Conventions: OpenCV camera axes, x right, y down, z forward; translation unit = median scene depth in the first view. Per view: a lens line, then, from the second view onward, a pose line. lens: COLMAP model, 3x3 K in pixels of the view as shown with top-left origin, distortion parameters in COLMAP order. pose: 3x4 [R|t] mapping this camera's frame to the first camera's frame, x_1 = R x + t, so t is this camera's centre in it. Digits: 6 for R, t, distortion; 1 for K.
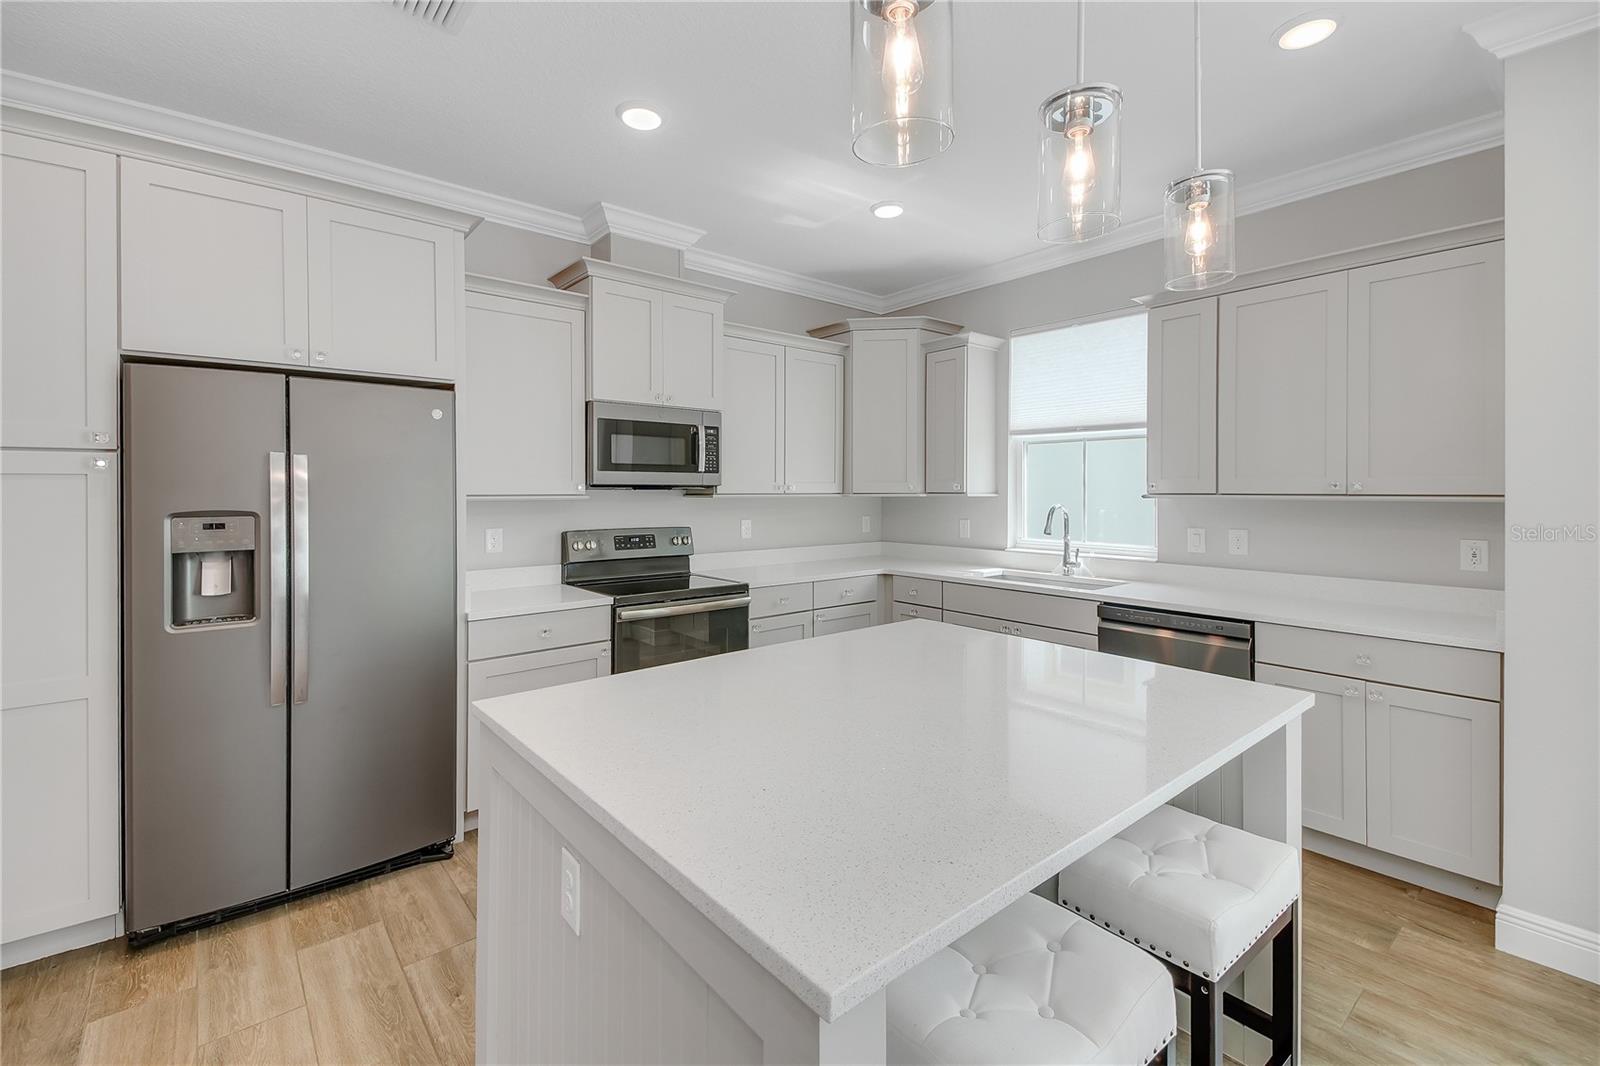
lens RADIAL K [[683.3, 0, 784.7], [0, 683.3, 496.0], [0, 0, 1]] dist [0.033313, -0.011816]
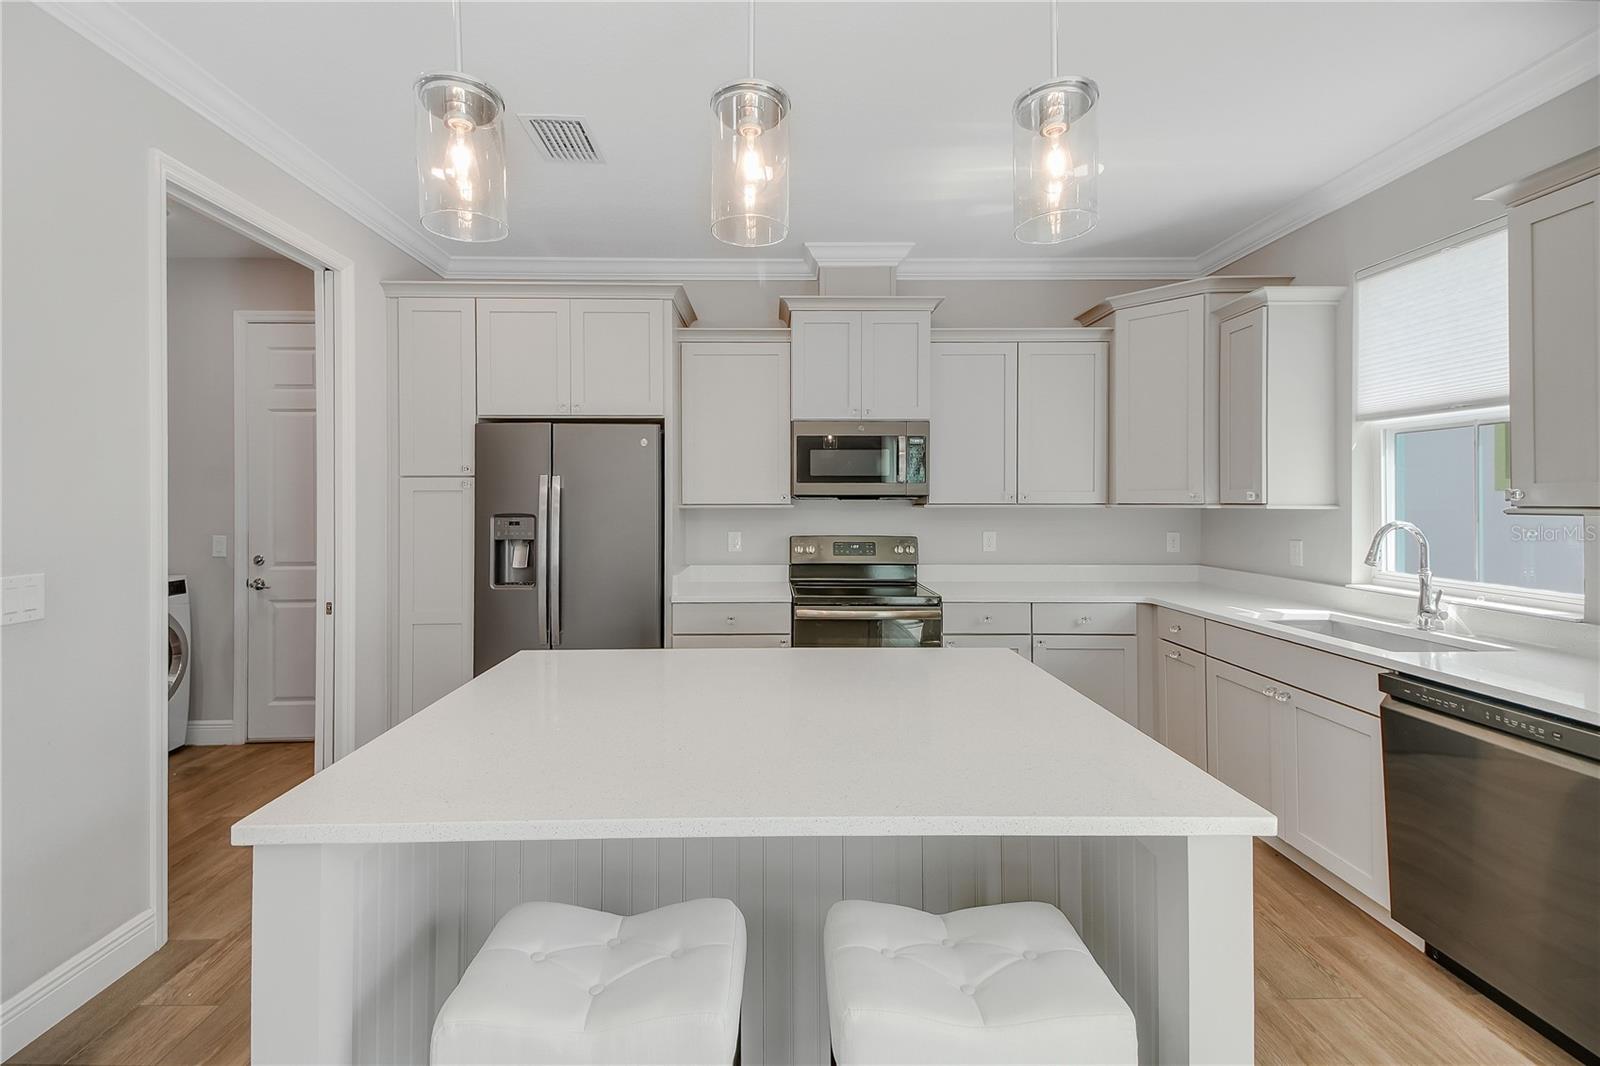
lens RADIAL K [[683.3, 0, 784.7], [0, 683.3, 496.0], [0, 0, 1]] dist [0.033313, -0.011816]
pose [[0.784860, -0.003569, -0.619662, 0.394294], [-0.005224, 0.999910, -0.012376, -0.001049], [0.619651, 0.012951, 0.784771, 0.107299]]
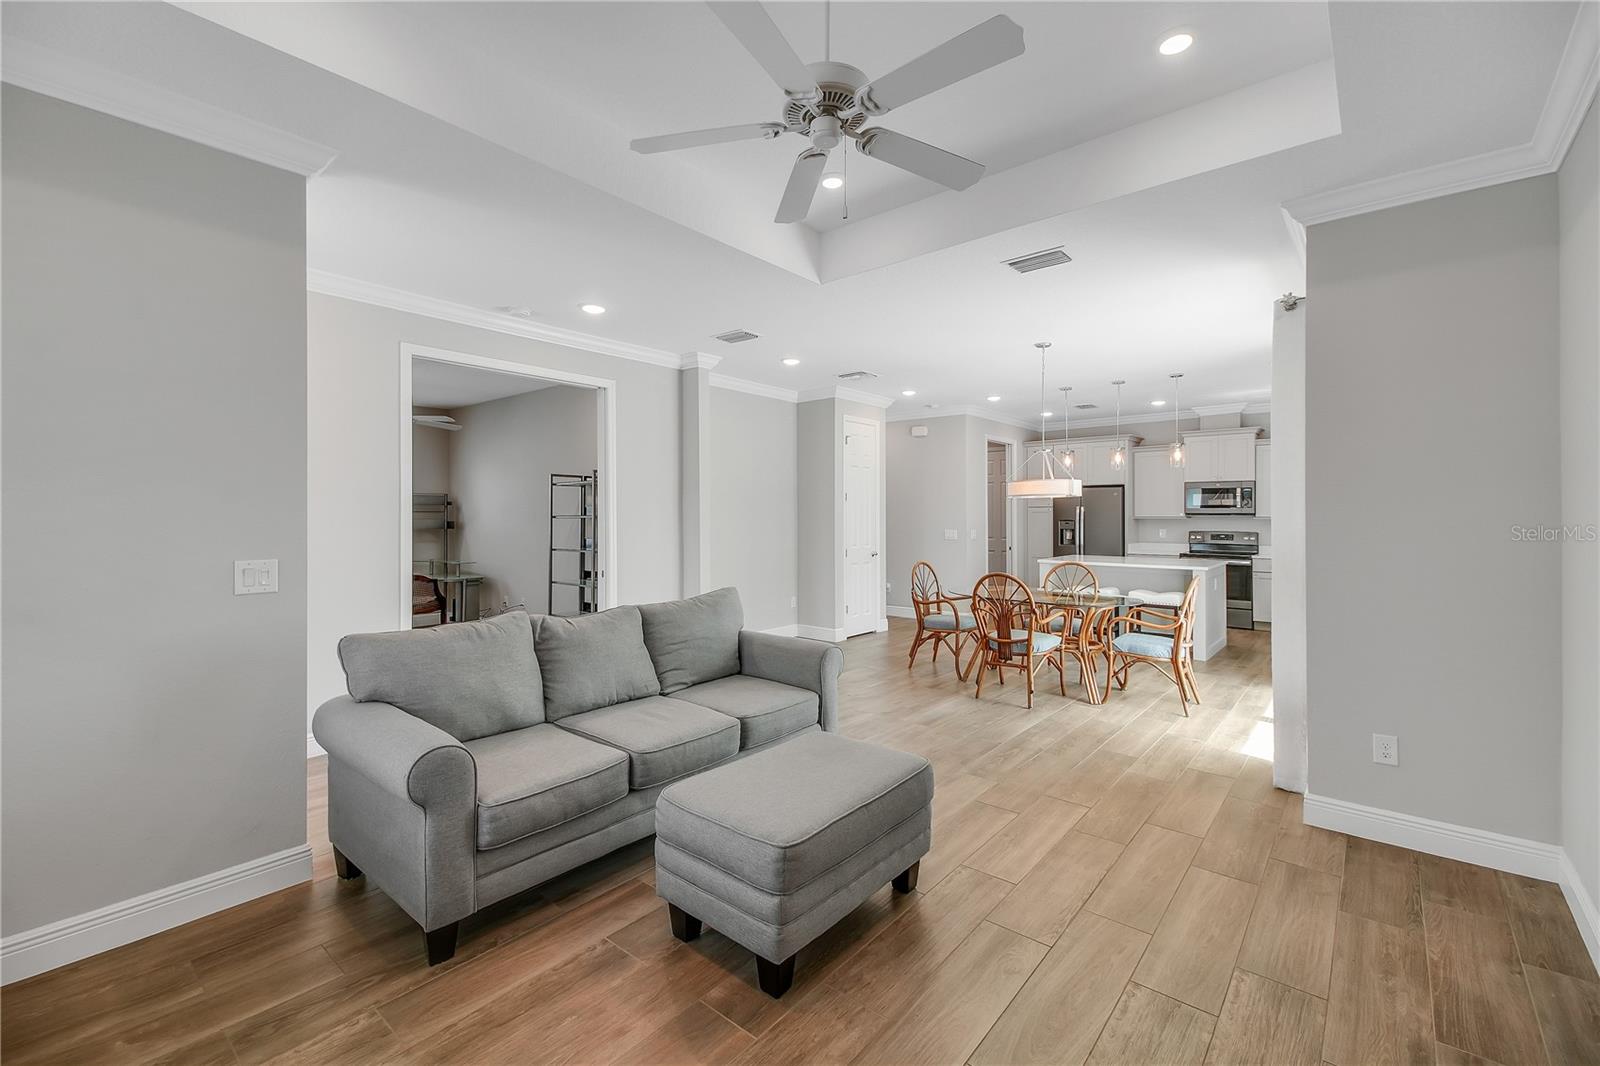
lens RADIAL K [[679.8, 0, 783.0], [0, 679.8, 514.0], [0, 0, 1]] dist [0.028246, -0.000328]
pose [[0.176377, -0.001036, -0.984322, 2.065874], [-0.008797, 0.999958, -0.002629, 0.007296], [0.984283, 0.009123, 0.176360, -1.023920]]
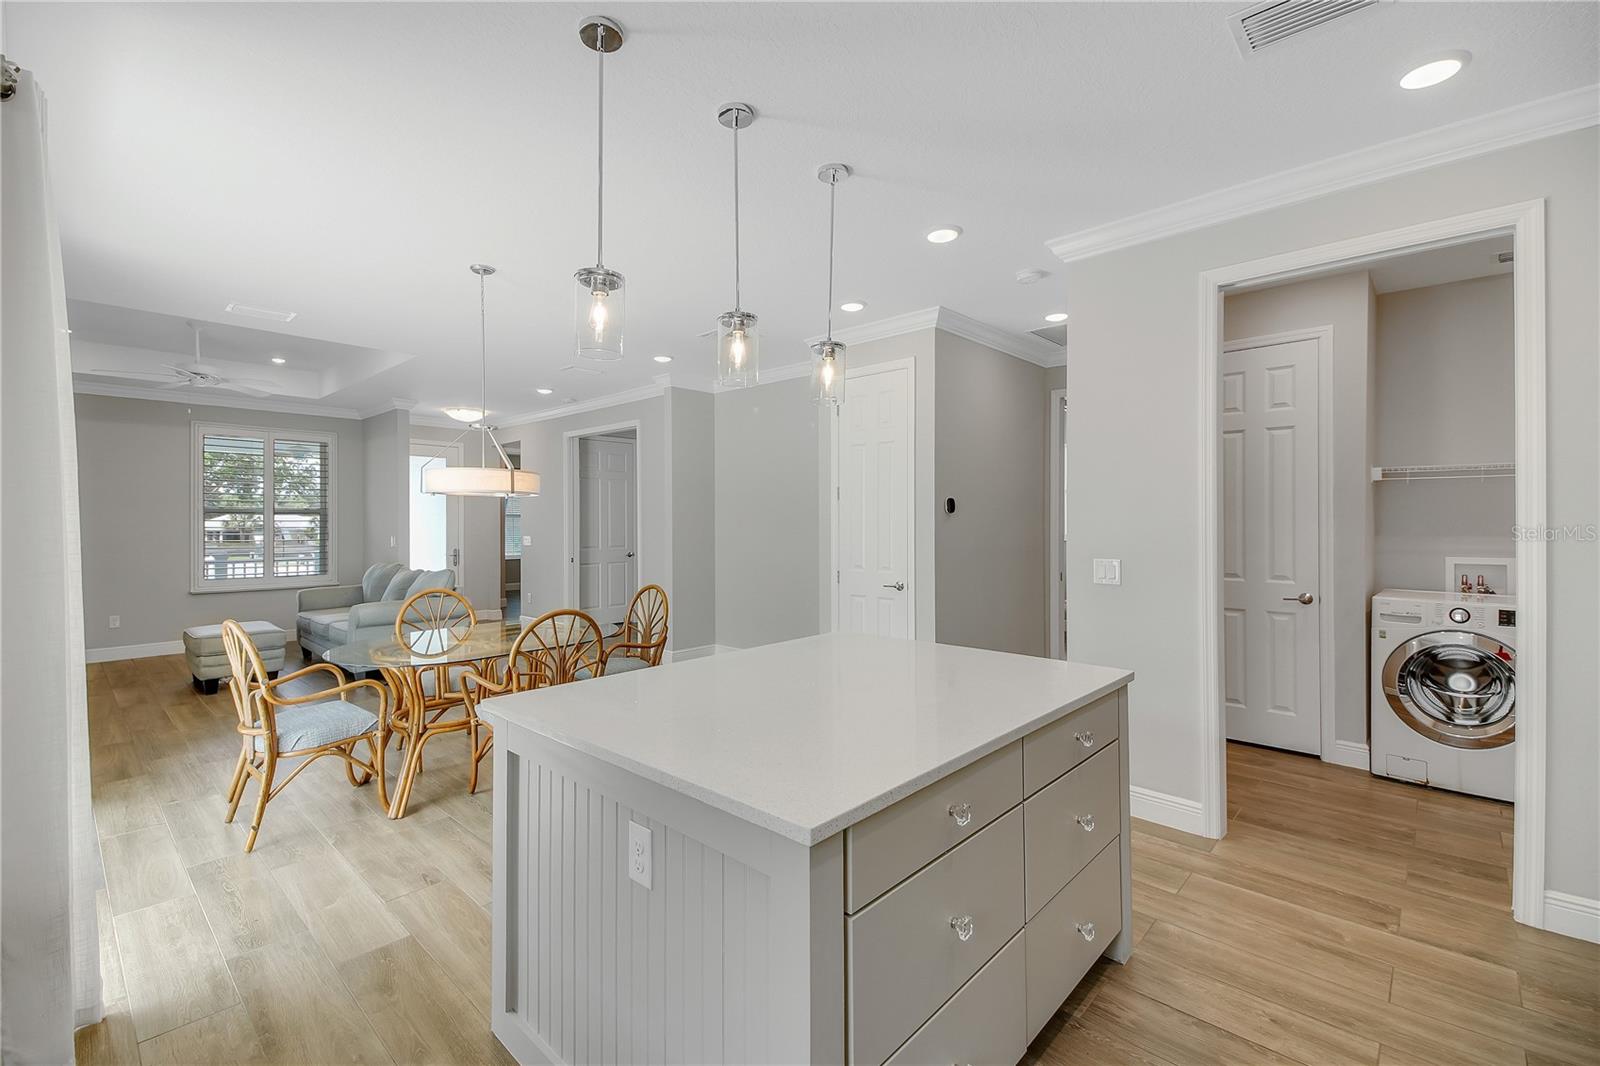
lens RADIAL K [[693.9, 0, 794.3], [0, 693.9, 517.6], [0, 0, 1]] dist [0.051030, -0.025755]
pose [[-0.991030, 0.001162, -0.133635, 0.201352], [0.000701, 0.999994, 0.003499, -0.009439], [0.133638, 0.003374, -0.991024, 1.095010]]
